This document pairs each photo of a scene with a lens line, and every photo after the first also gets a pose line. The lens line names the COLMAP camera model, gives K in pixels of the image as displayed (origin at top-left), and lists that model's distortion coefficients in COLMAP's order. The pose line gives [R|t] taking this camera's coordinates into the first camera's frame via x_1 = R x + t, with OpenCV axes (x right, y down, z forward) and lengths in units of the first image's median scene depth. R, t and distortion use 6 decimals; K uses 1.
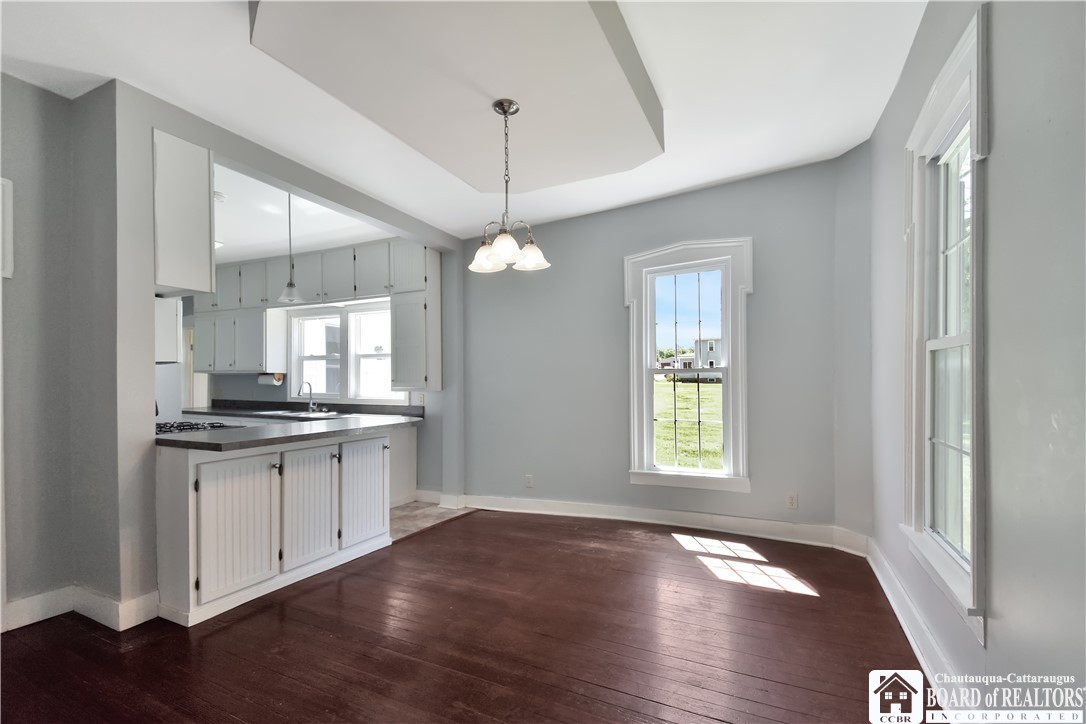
lens RADIAL K [[495.6, 0, 545.3], [0, 495.6, 367.6], [0, 0, 1]] dist [-0.001327, -0.000489]
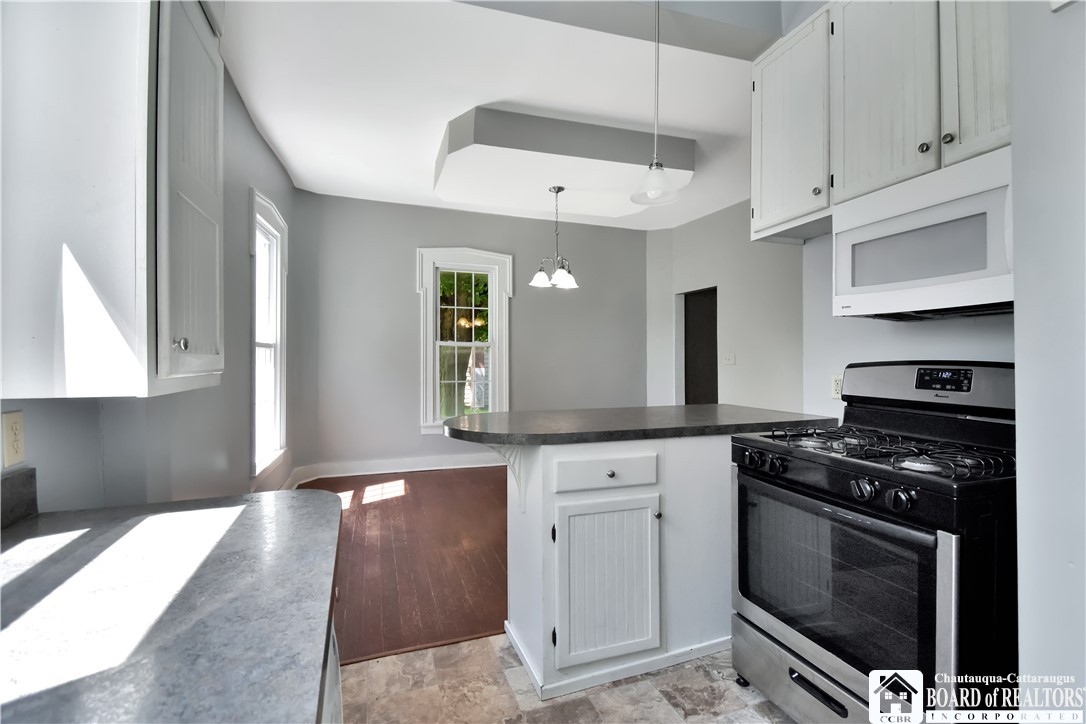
lens RADIAL K [[509.3, 0, 543.0], [0, 509.3, 362.0], [0, 0, 1]] dist [0.002060, -0.000227]
pose [[-0.688116, 0.005799, 0.725578, -0.799401], [0.005907, 0.999980, -0.002390, 0.060058], [-0.725577, 0.002641, -0.688136, 1.452035]]
